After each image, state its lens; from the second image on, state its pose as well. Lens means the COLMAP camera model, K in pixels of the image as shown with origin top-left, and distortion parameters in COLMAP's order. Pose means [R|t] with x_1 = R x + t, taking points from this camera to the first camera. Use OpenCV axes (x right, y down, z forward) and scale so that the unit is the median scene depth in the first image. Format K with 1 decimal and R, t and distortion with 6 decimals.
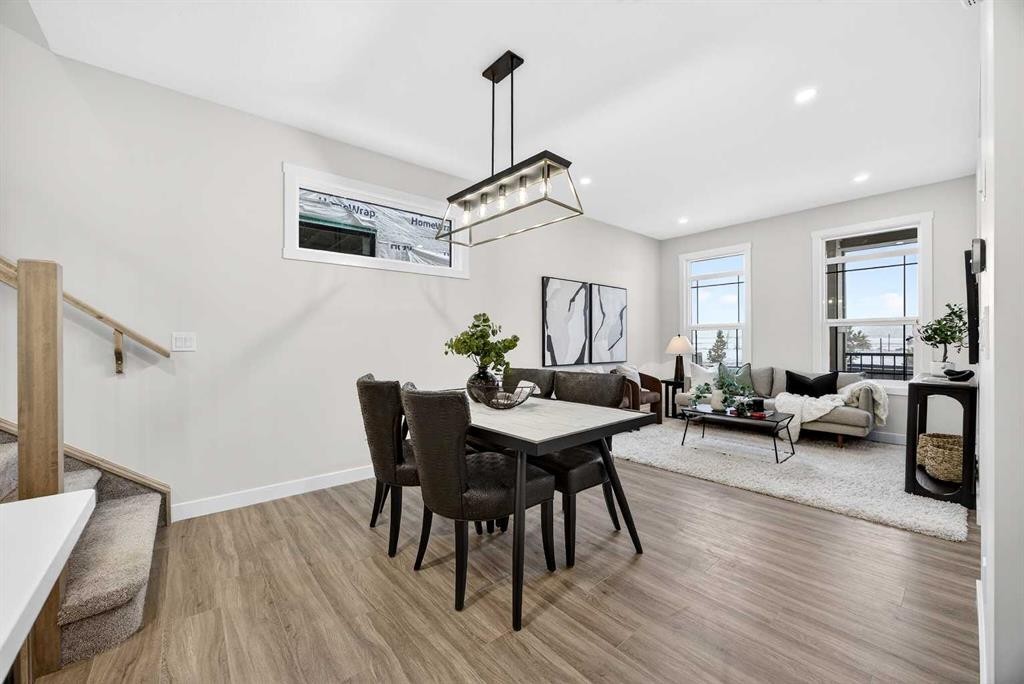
lens RADIAL K [[397.6, 0, 508.9], [0, 397.6, 346.9], [0, 0, 1]] dist [-0.000265, -0.000085]
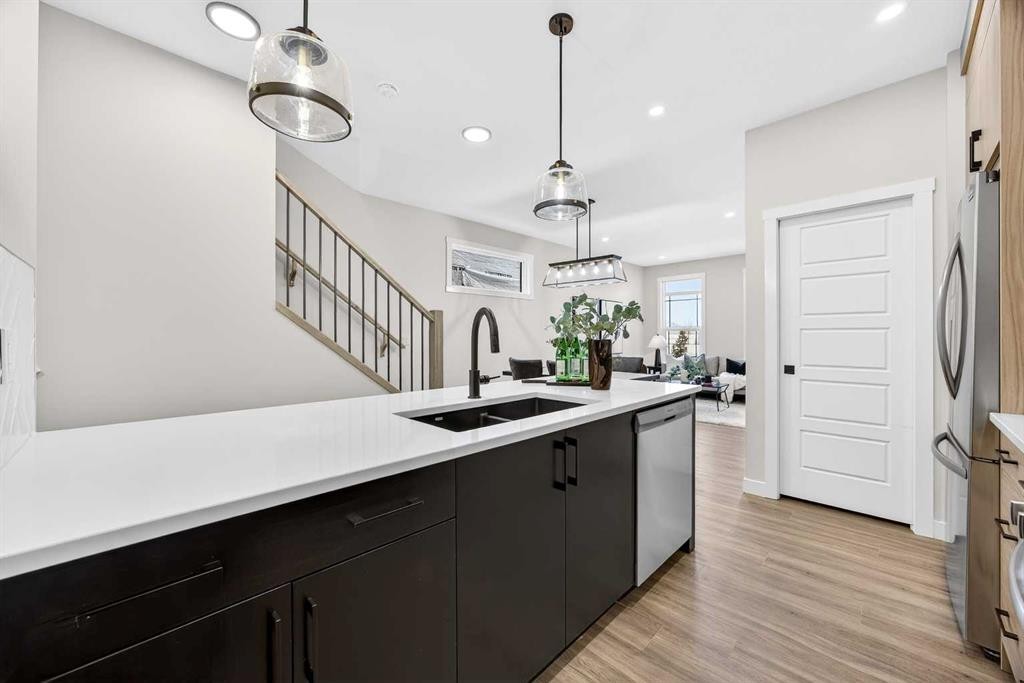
lens RADIAL K [[397.6, 0, 515.4], [0, 397.6, 347.2], [0, 0, 1]] dist [-0.000265, -0.000085]
pose [[0.995708, -0.000590, 0.092545, -0.266350], [-0.000594, 0.999918, 0.012772, -0.003173], [-0.092544, -0.012772, 0.995627, -0.469403]]
